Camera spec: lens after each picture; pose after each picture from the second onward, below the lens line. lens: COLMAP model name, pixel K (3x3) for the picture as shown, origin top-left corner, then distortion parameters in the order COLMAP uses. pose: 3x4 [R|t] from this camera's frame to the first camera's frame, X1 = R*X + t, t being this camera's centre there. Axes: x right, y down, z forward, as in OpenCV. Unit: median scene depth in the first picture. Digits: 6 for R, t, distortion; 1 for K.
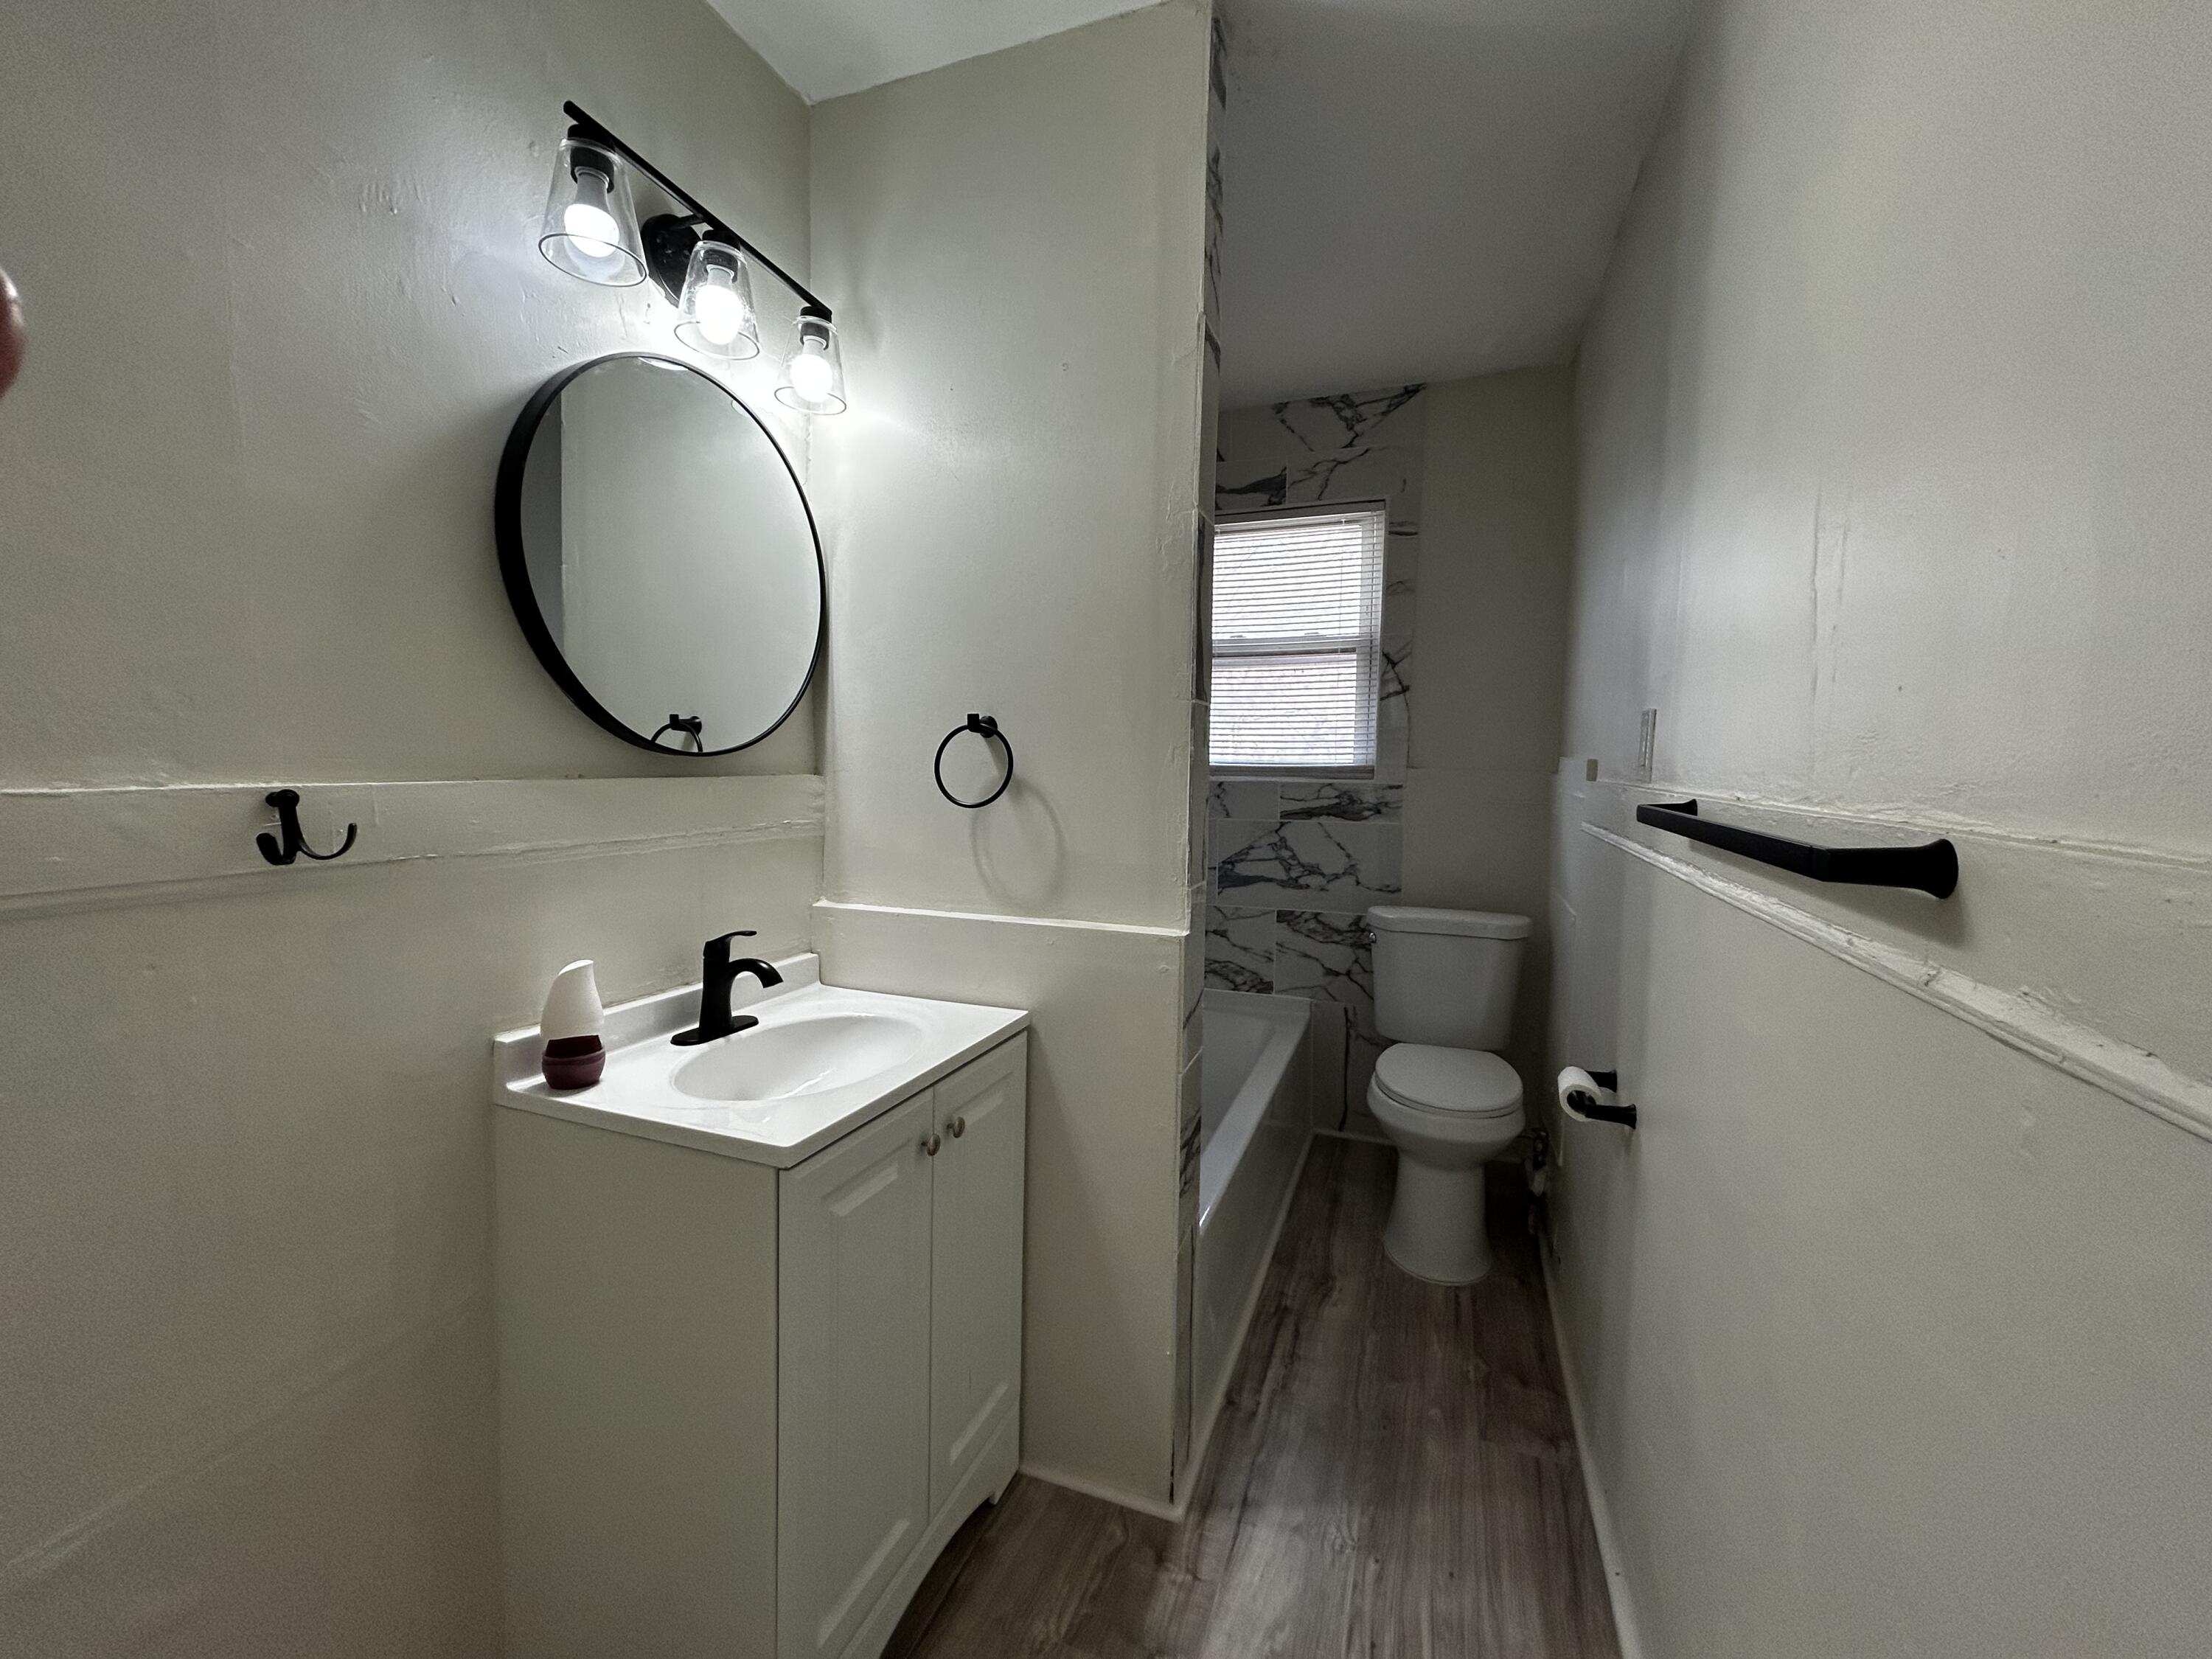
lens RADIAL K [[886.8, 0, 1103.3], [0, 886.8, 830.5], [0, 0, 1]] dist [-0.001908, 0.000435]
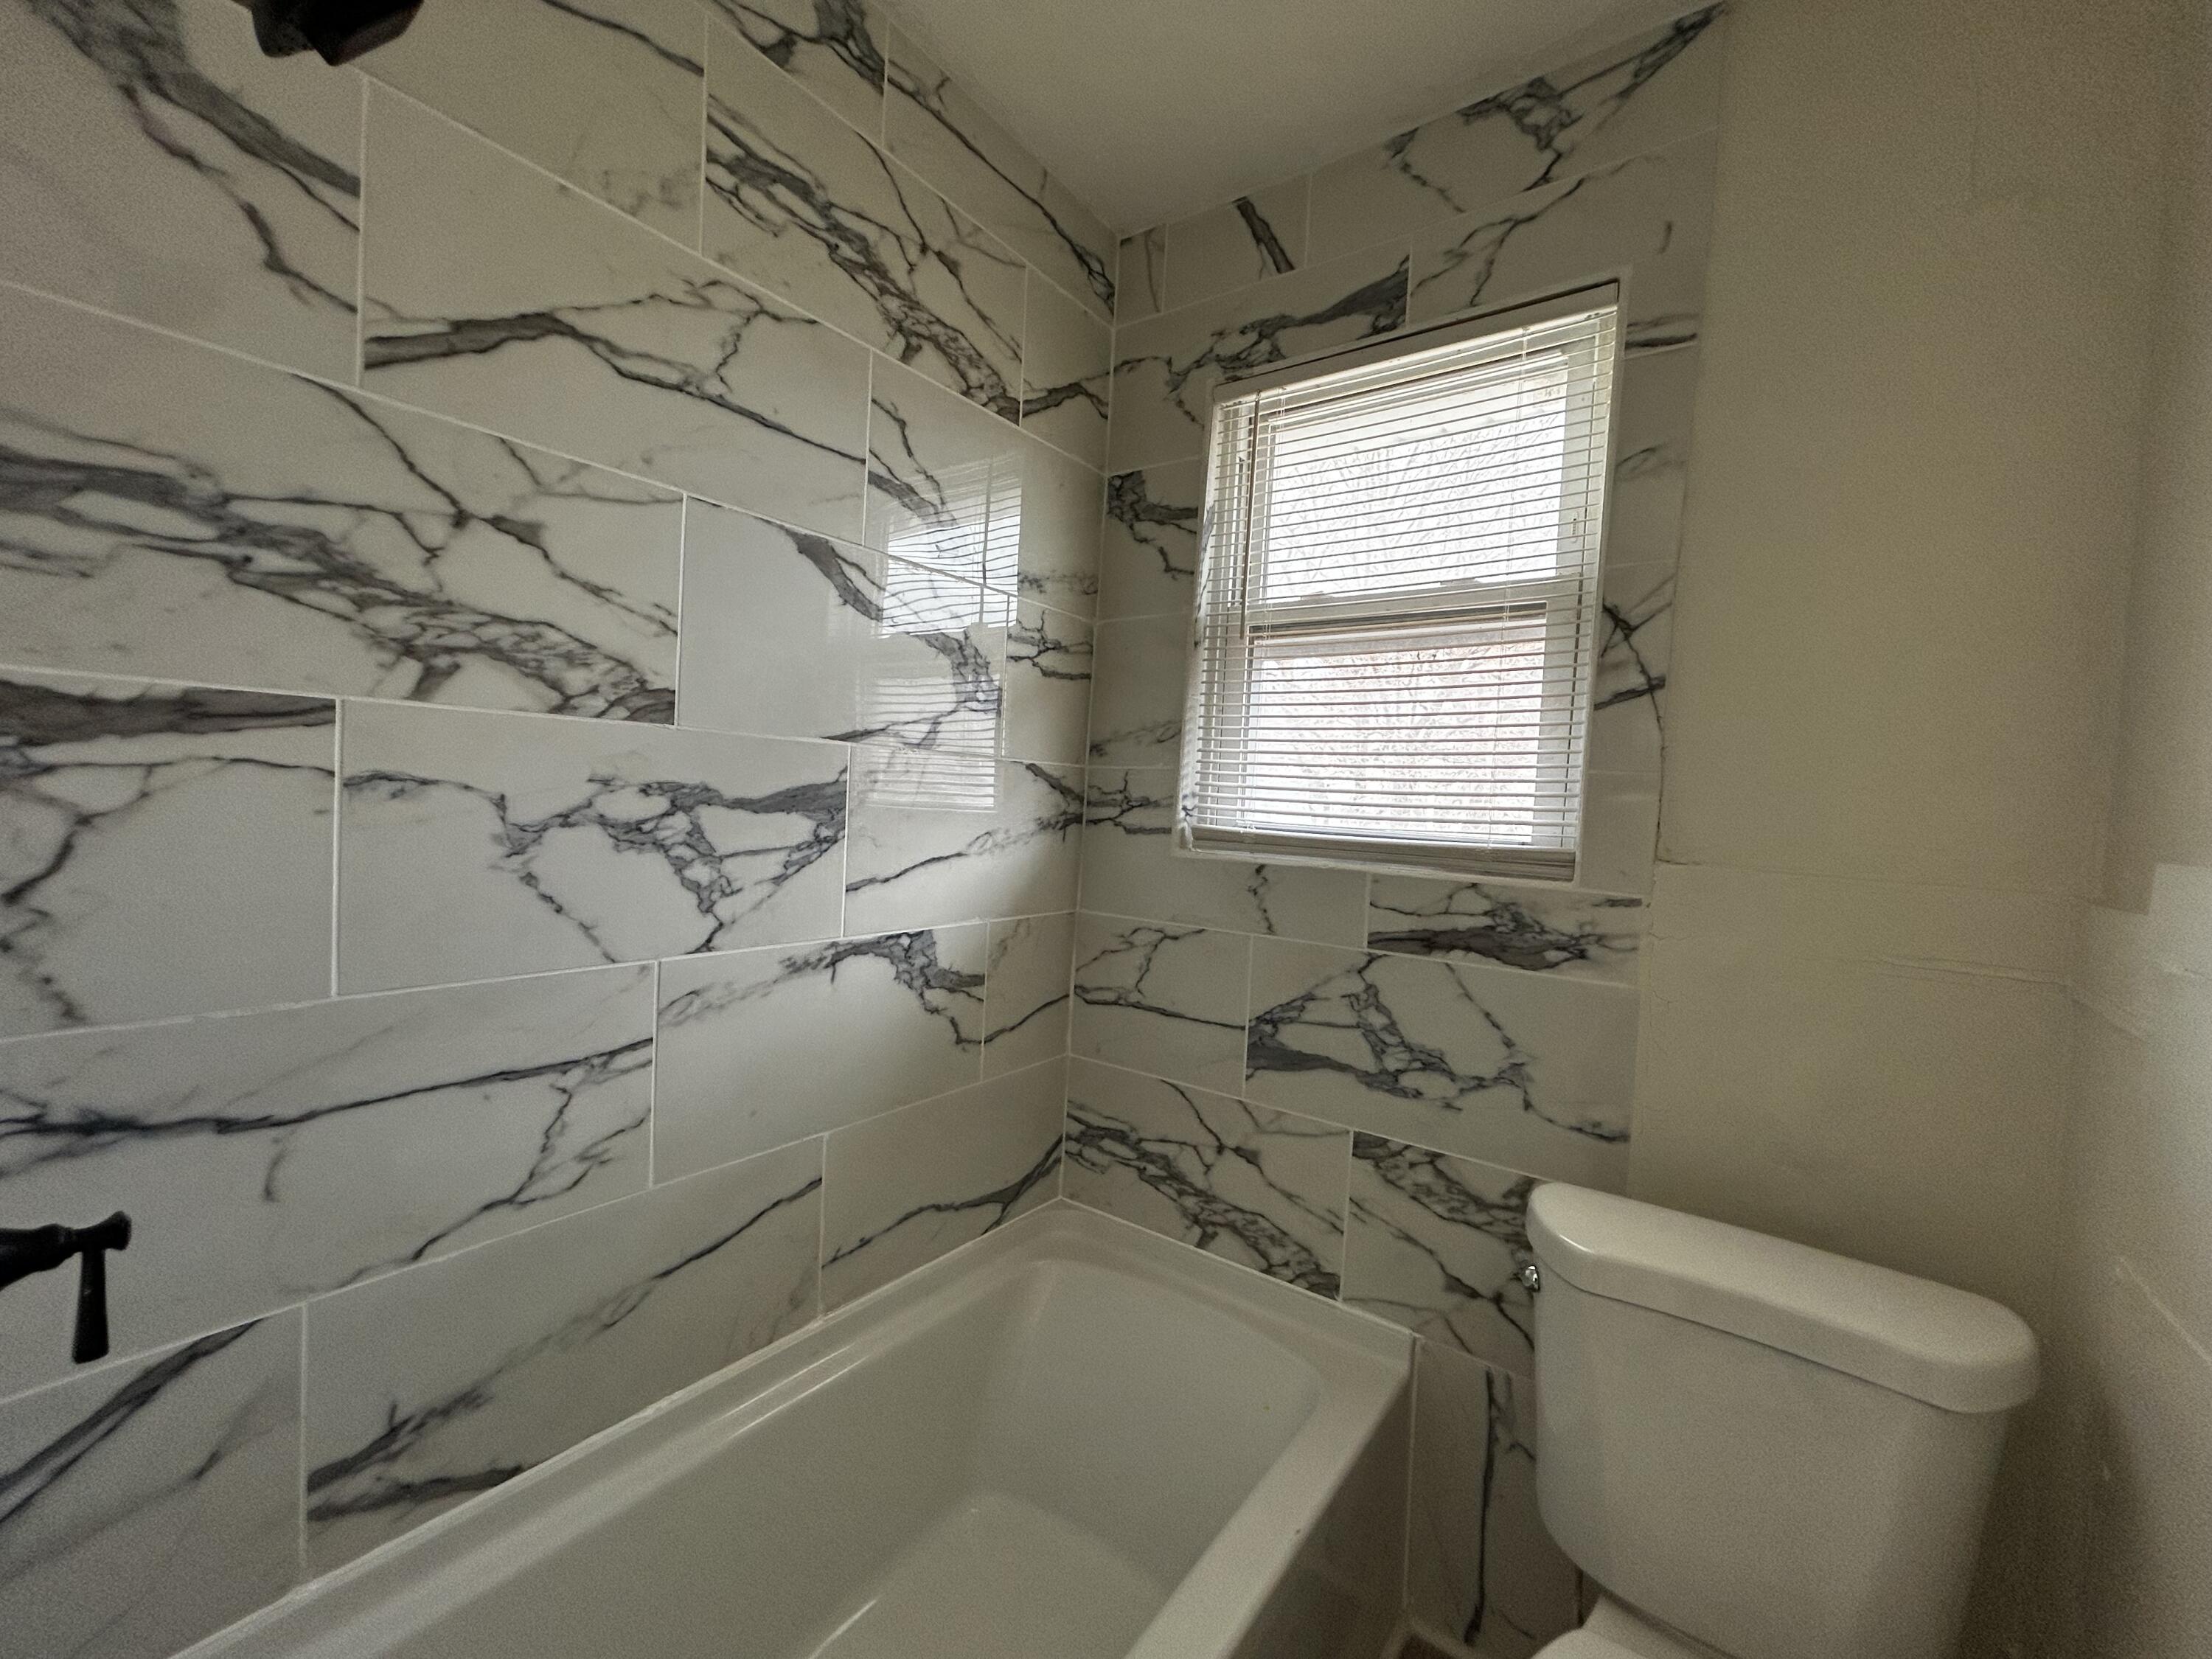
lens RADIAL K [[886.8, 0, 1106.6], [0, 886.8, 828.9], [0, 0, 1]] dist [-0.001908, 0.000435]
pose [[0.962188, 0.054068, -0.266967, 0.190625], [-0.073135, 0.995393, -0.061998, -0.038084], [0.262385, 0.079178, 0.961709, 0.487129]]
